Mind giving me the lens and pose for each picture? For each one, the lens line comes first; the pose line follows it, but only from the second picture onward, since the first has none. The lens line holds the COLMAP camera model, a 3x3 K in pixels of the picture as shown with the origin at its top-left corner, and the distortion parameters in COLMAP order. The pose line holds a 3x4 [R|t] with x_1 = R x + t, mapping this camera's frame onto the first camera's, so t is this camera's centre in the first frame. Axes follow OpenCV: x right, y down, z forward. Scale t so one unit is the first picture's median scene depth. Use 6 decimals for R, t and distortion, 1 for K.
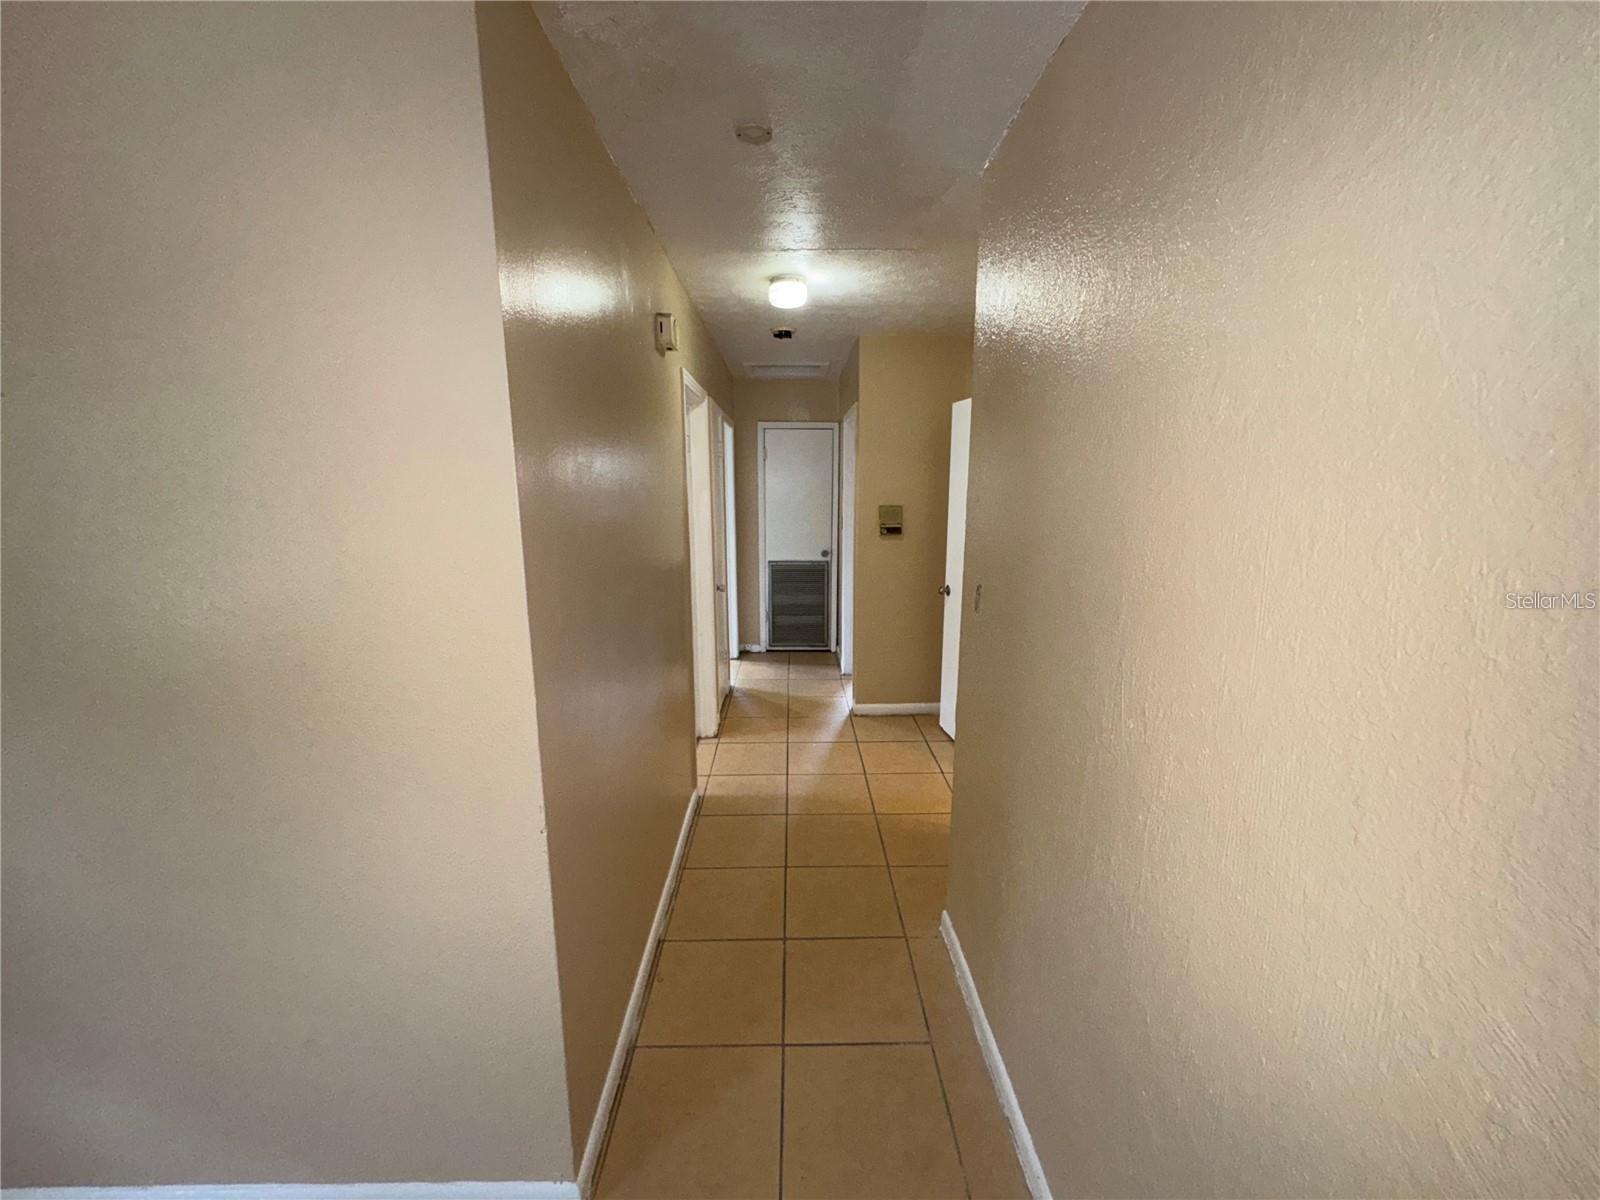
lens RADIAL K [[637.7, 0, 800.0], [0, 637.7, 600.0], [0, 0, 1]] dist [0.000781, -0.000674]
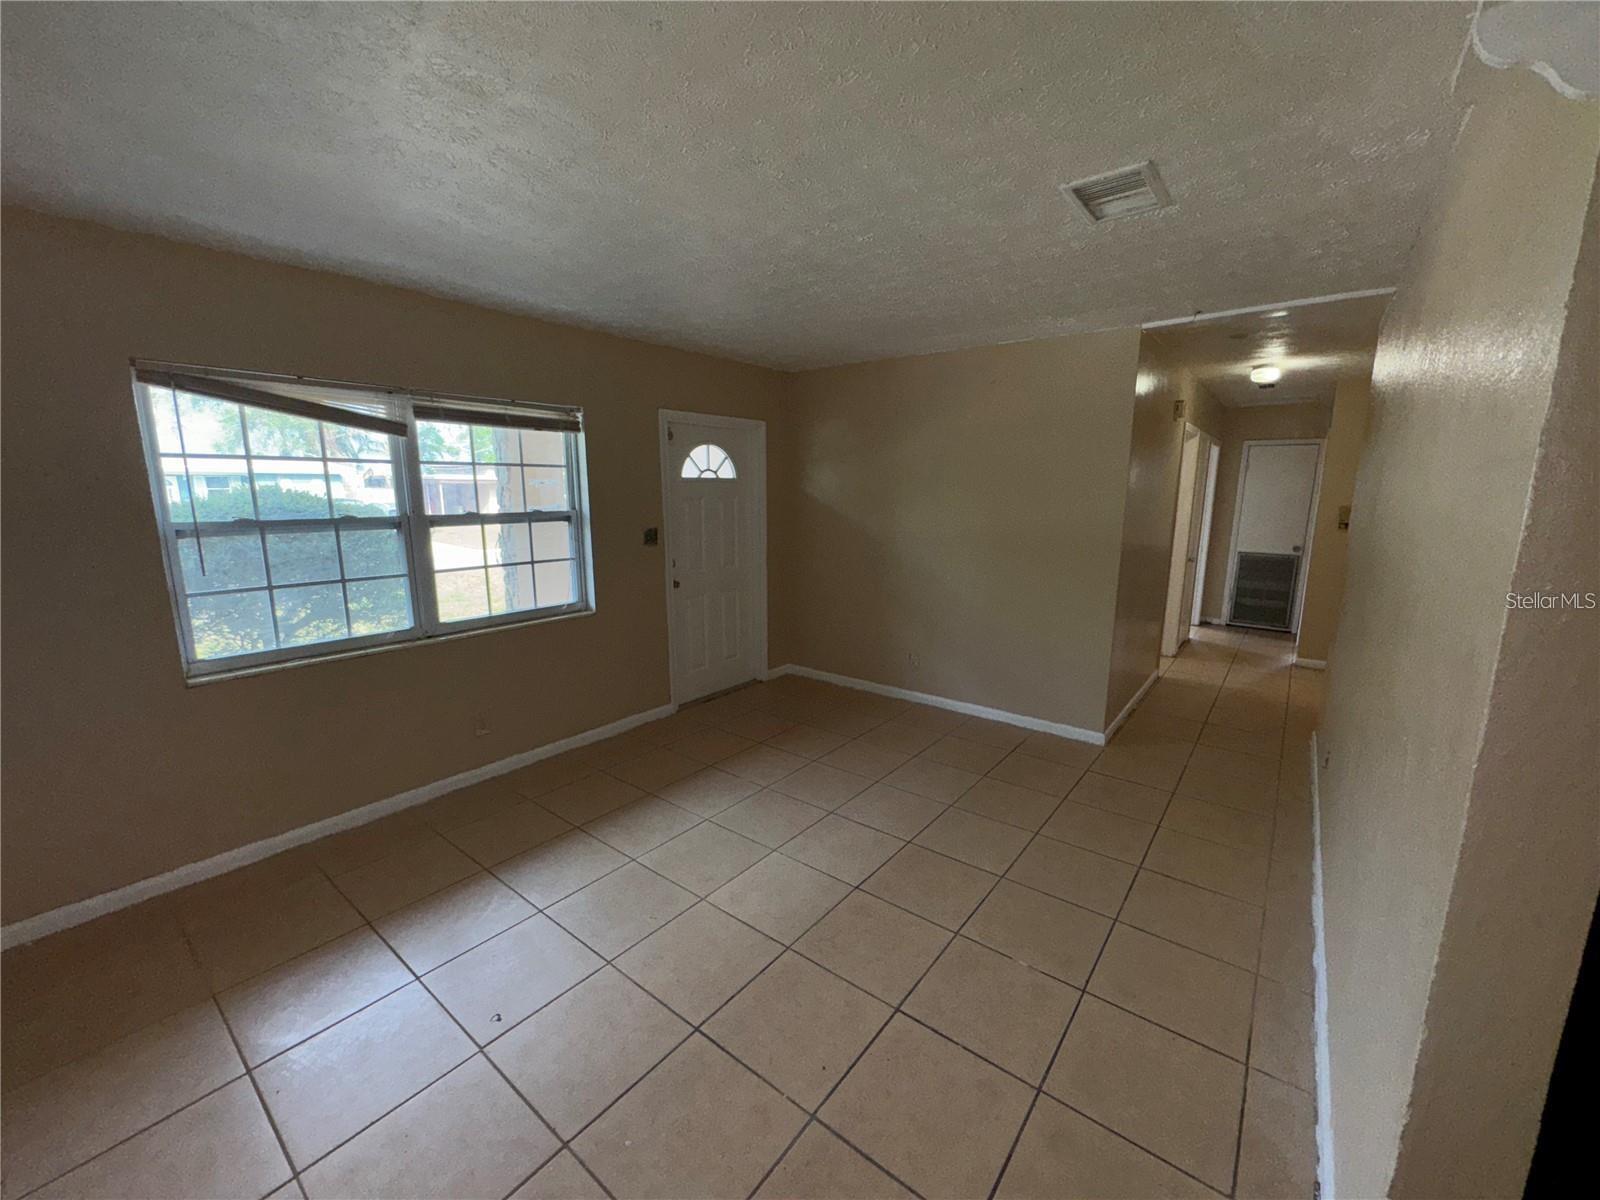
lens RADIAL K [[637.7, 0, 800.0], [0, 637.7, 600.0], [0, 0, 1]] dist [0.000781, -0.000674]
pose [[0.776903, 0.120063, -0.618067, 0.073221], [-0.127061, 0.991350, 0.032860, 0.110808], [0.616667, 0.053004, 0.785438, -0.551341]]
